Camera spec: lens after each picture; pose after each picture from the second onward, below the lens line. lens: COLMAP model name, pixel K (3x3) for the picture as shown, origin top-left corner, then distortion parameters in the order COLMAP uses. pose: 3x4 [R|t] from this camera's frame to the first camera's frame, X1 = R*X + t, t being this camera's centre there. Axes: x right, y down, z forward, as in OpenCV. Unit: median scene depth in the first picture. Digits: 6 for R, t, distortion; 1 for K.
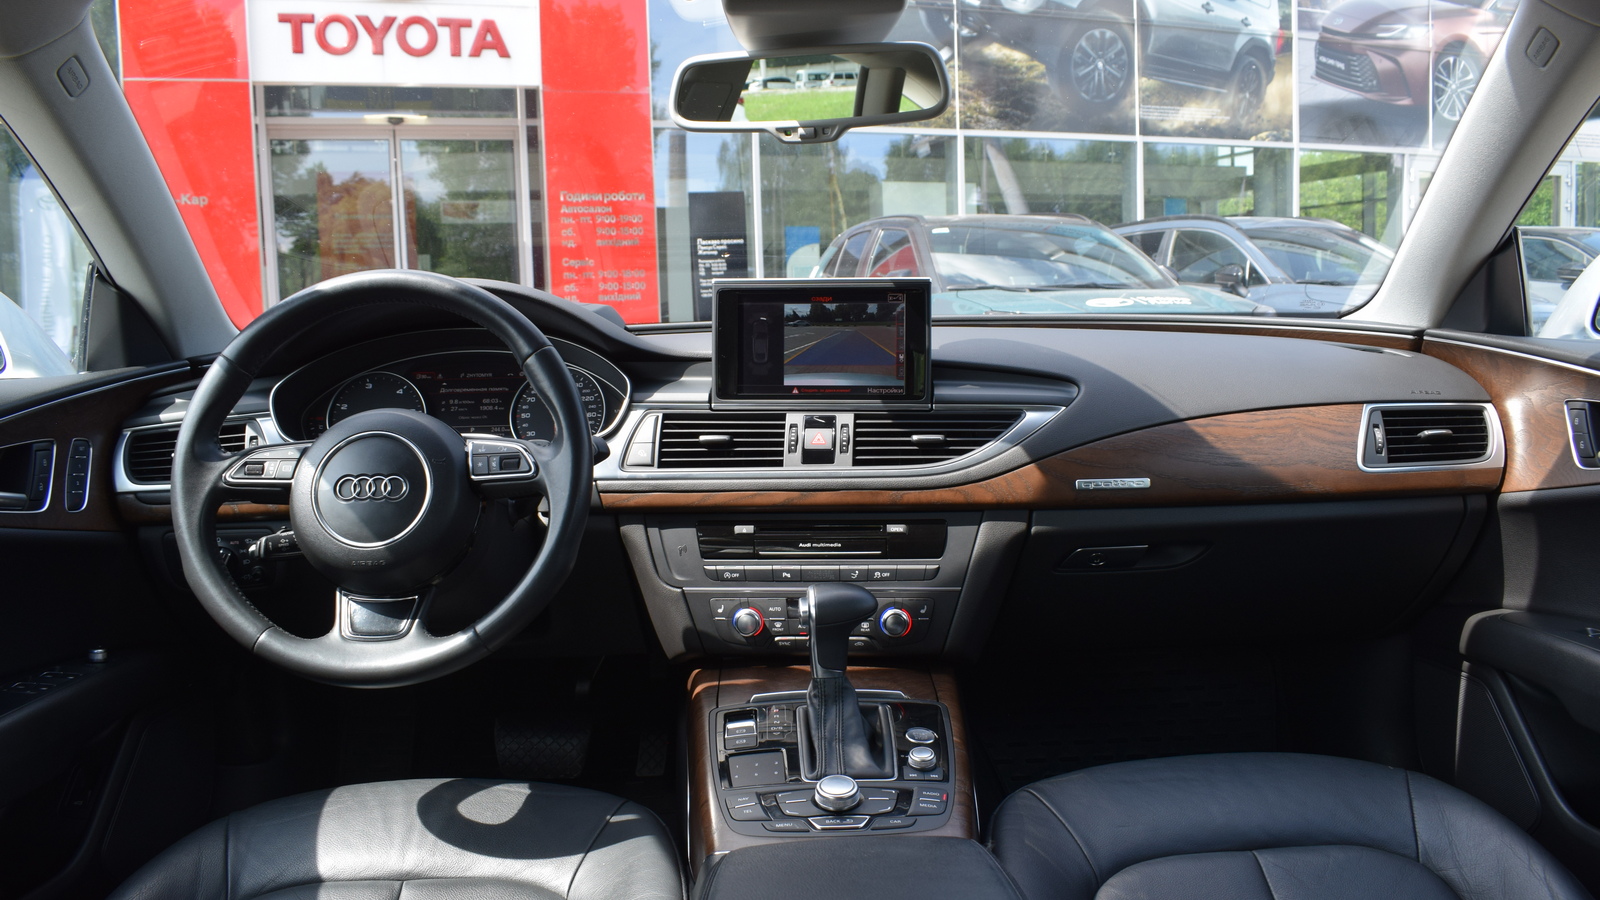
lens RADIAL K [[1244.2, 0, 800.0], [0, 1244.2, 450.0], [0, 0, 1]] dist [-0.096672, 0.007460]
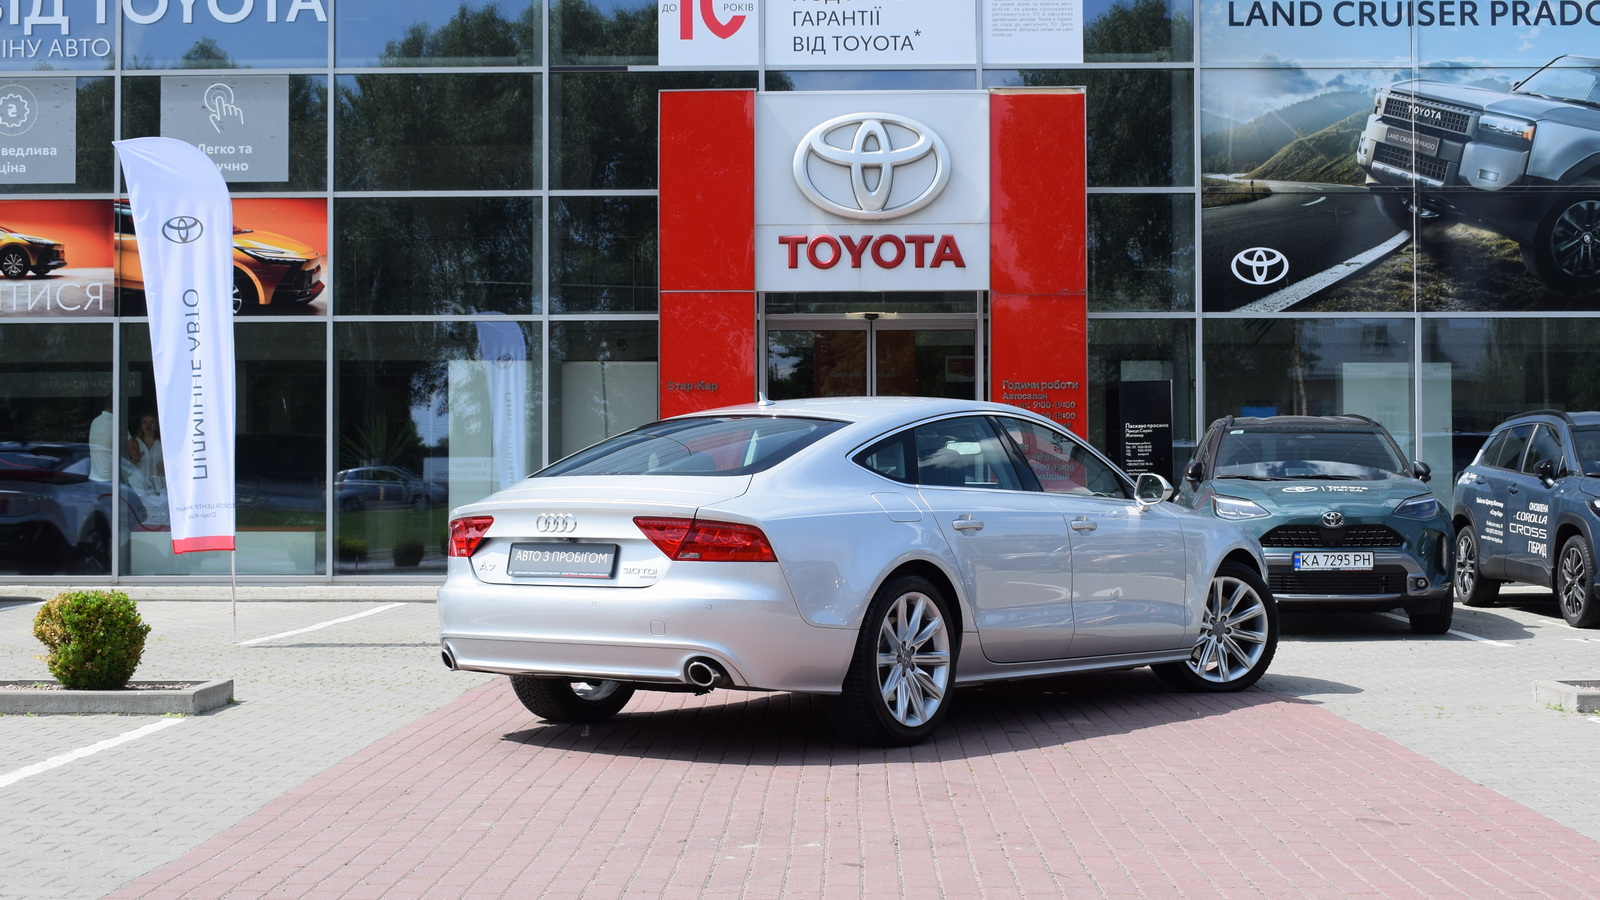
lens RADIAL K [[2333.3, 0, 800.0], [0, 2333.3, 450.0], [0, 0, 1]] dist [-0.013151, -0.014320]
pose [[0.926039, 0.021046, -0.376840, 3.339630], [-0.066997, 0.991754, -0.109248, 0.777253], [0.371434, 0.126415, 0.919813, -7.875986]]
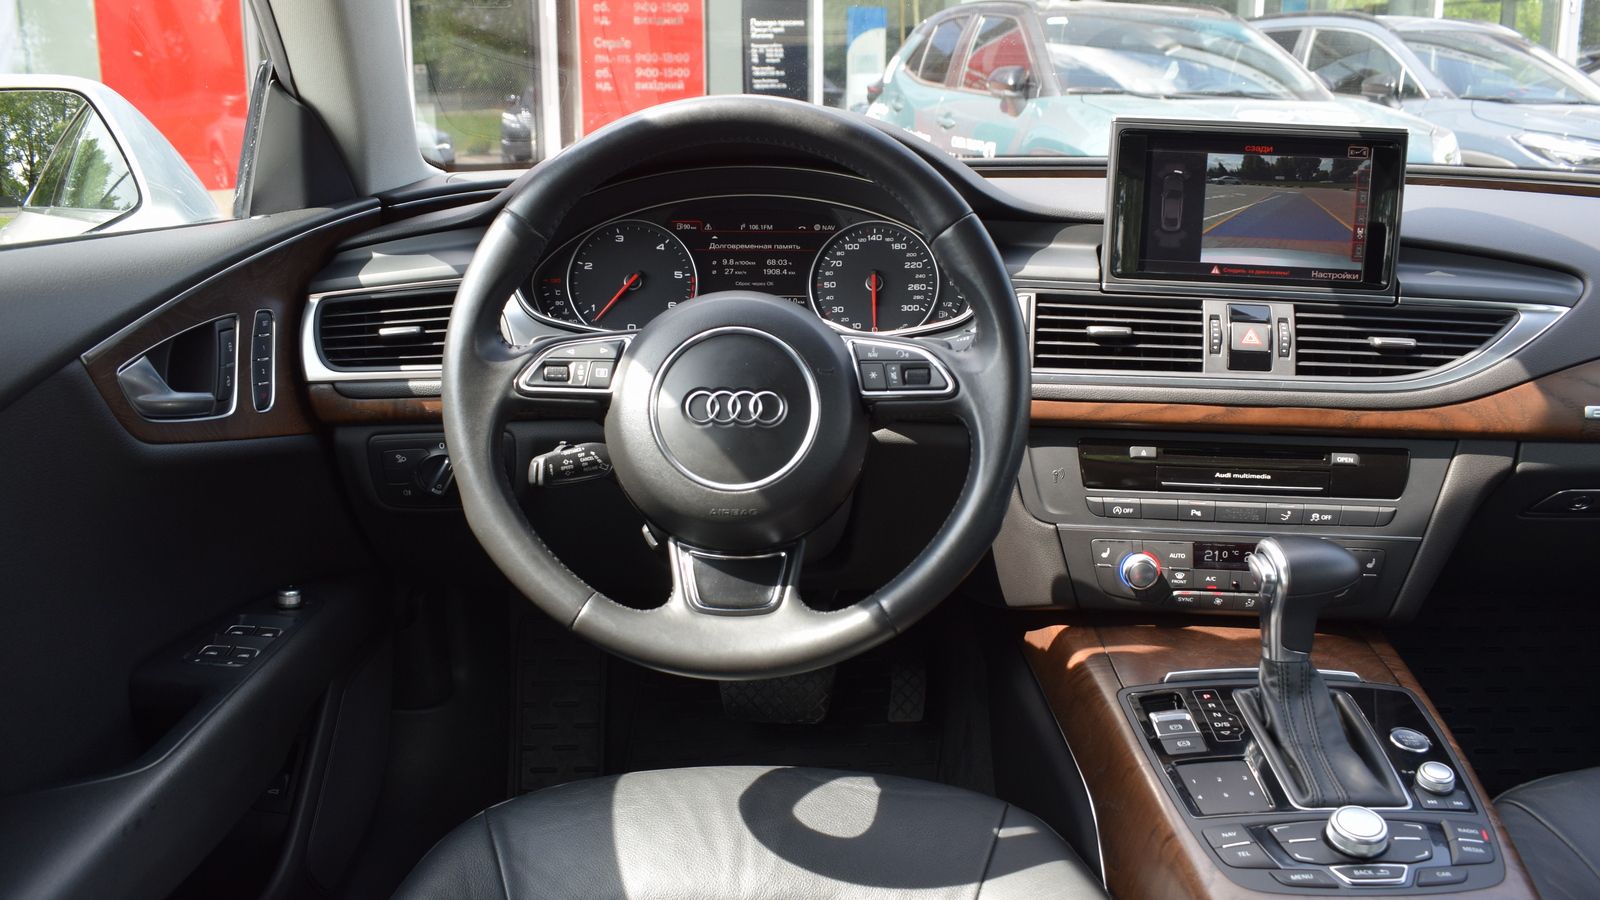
lens RADIAL K [[1386.9, 0, 798.1], [0, 1386.9, 456.1], [0, 0, 1]] dist [-0.087556, 0.004998]
pose [[0.999450, 0.032092, -0.008371, -0.249175], [-0.030604, 0.989654, 0.140173, -0.045645], [0.012783, -0.139840, 0.990092, 0.157690]]
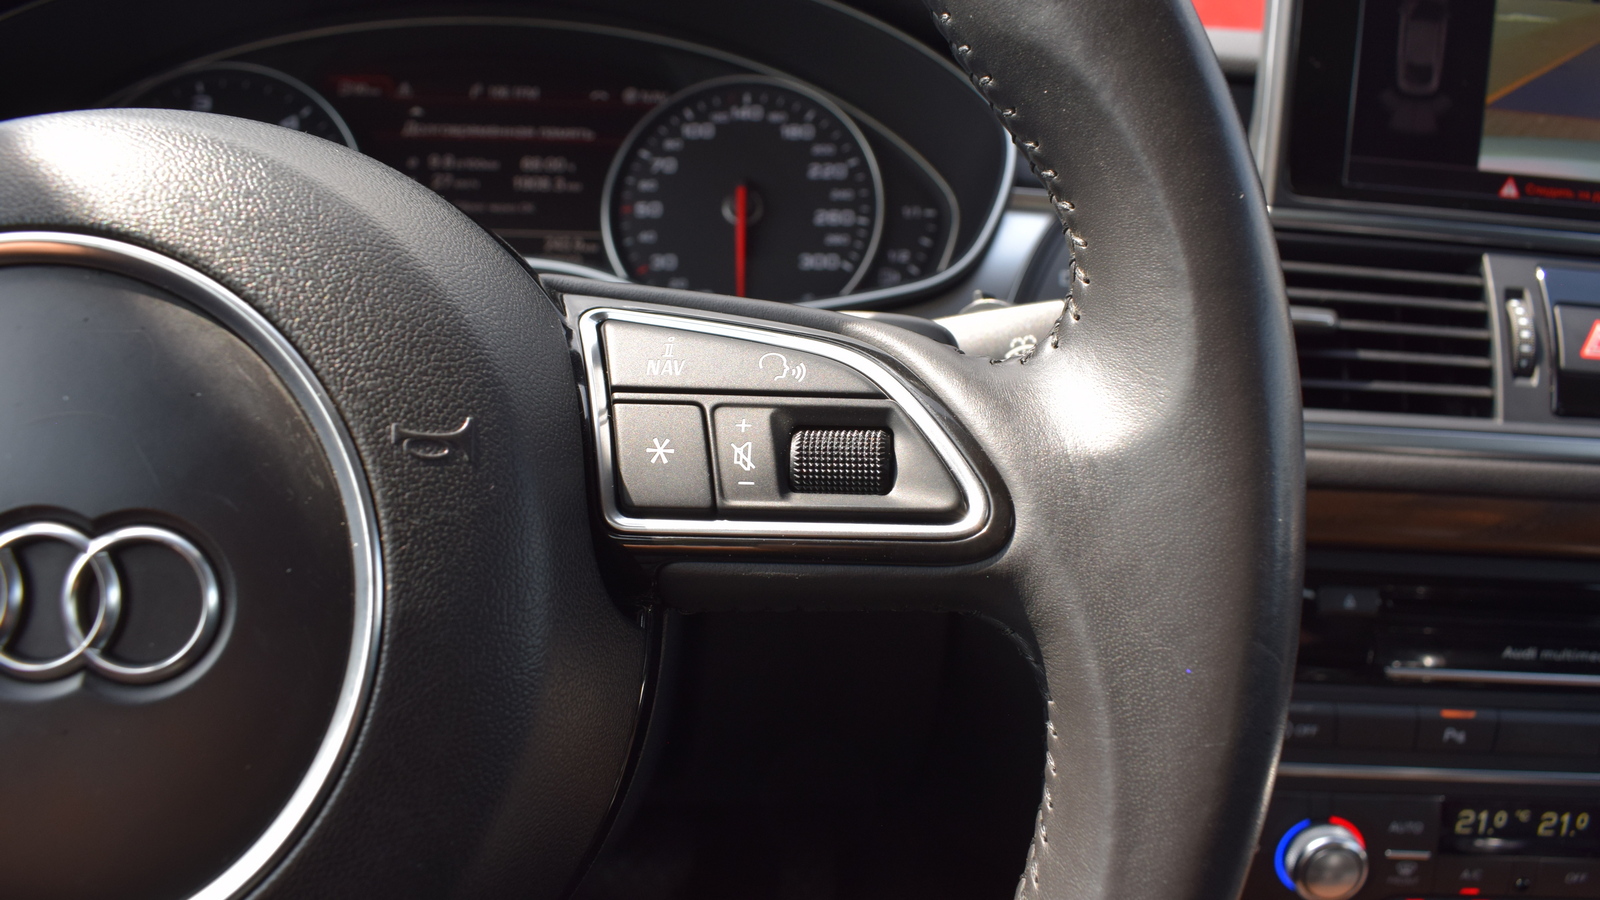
lens RADIAL K [[1211.9, 0, 800.0], [0, 1211.9, 450.0], [0, 0, 1]] dist [-0.107247, 0.002237]
pose [[0.997289, 0.047633, 0.056081, -0.210119], [-0.055183, 0.988349, 0.141851, -0.011990], [-0.048671, -0.144561, 0.988298, 0.700346]]
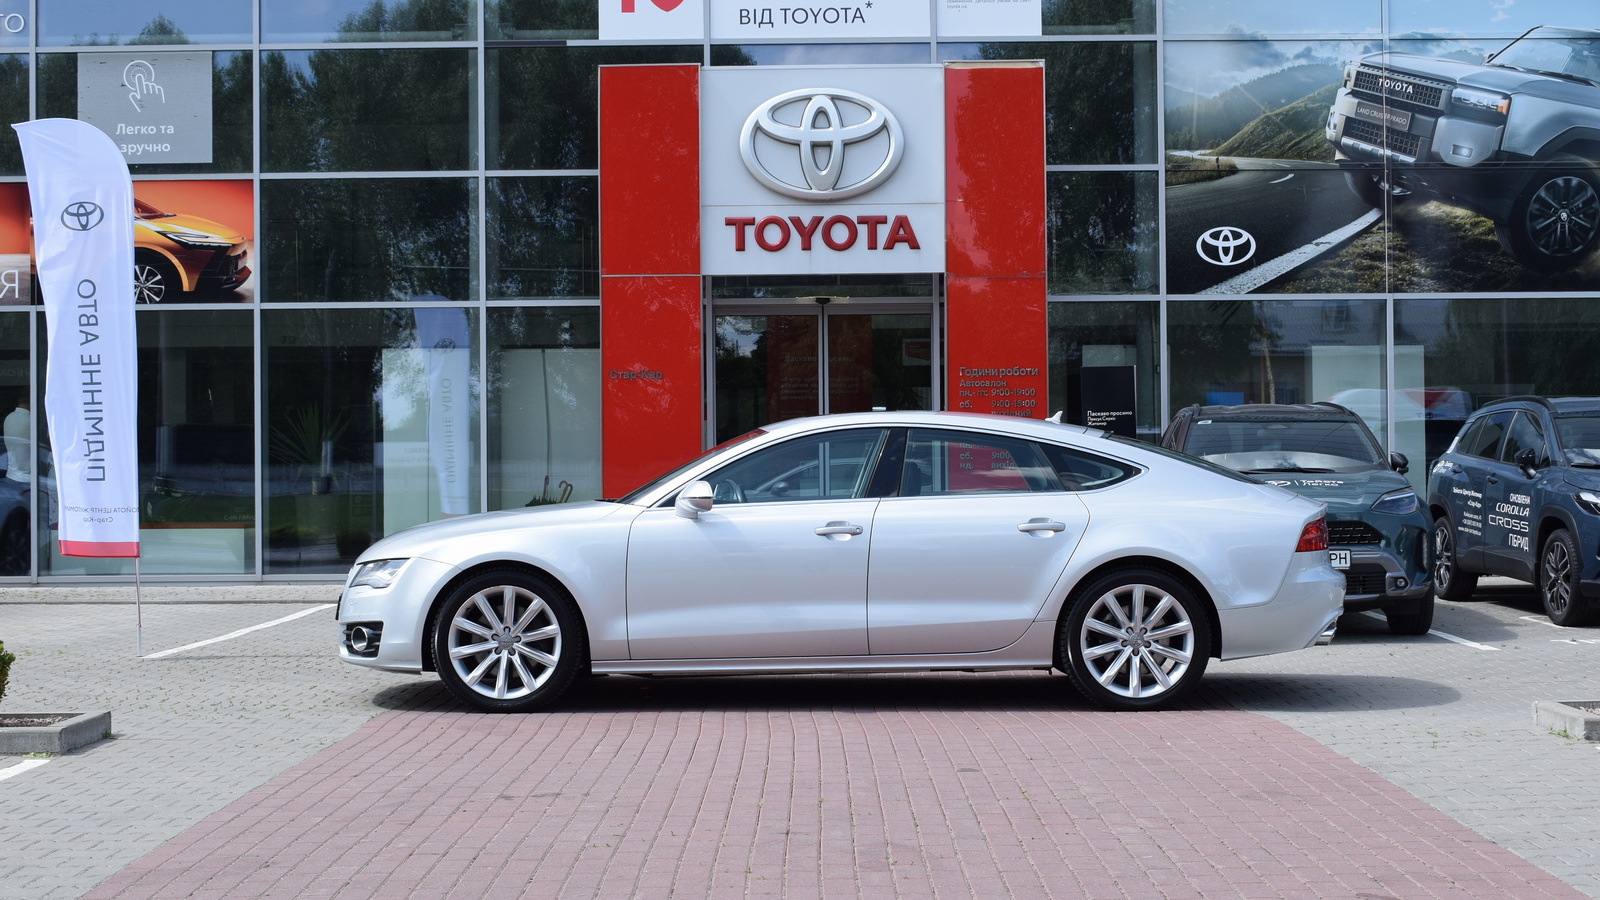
lens RADIAL K [[2279.8, 0, 806.5], [0, 2279.8, 446.5], [0, 0, 1]] dist [-0.020019, 0.007222]
pose [[0.932169, 0.019016, -0.361524, 3.078307], [-0.059088, 0.993220, -0.100113, 0.541752], [0.357170, 0.114684, 0.926972, -6.894863]]
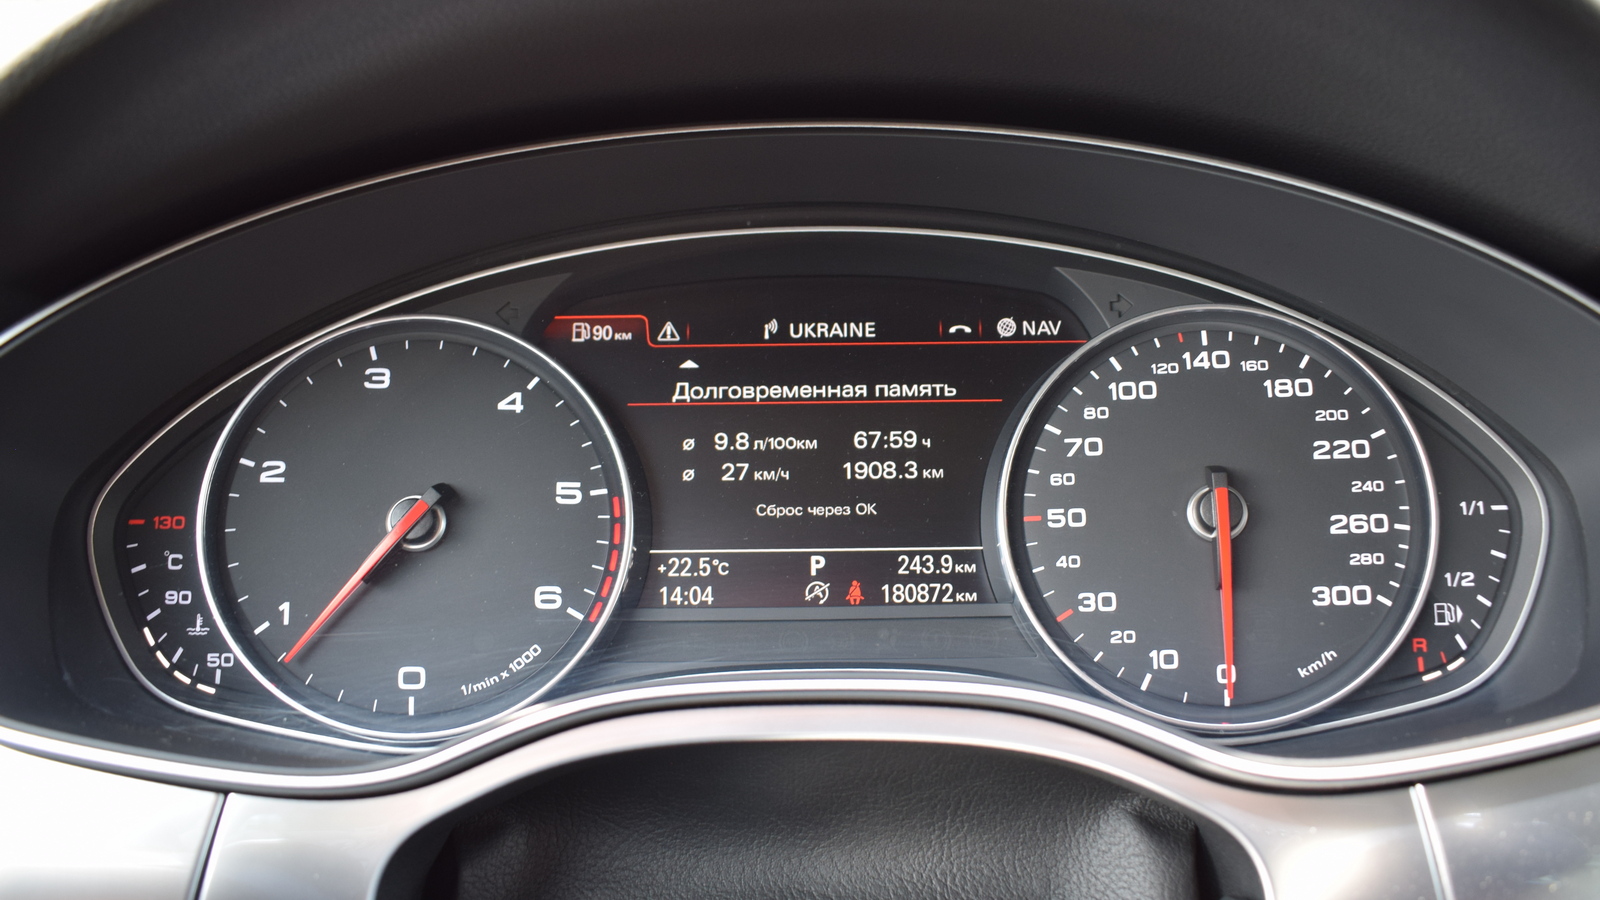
lens RADIAL K [[1244.2, 0, 800.0], [0, 1244.2, 450.0], [0, 0, 1]] dist [-0.096672, 0.007460]
pose [[0.999517, 0.012865, -0.028278, -0.286053], [-0.010021, 0.995083, 0.098532, -0.067621], [0.029407, -0.098201, 0.994732, 0.833914]]
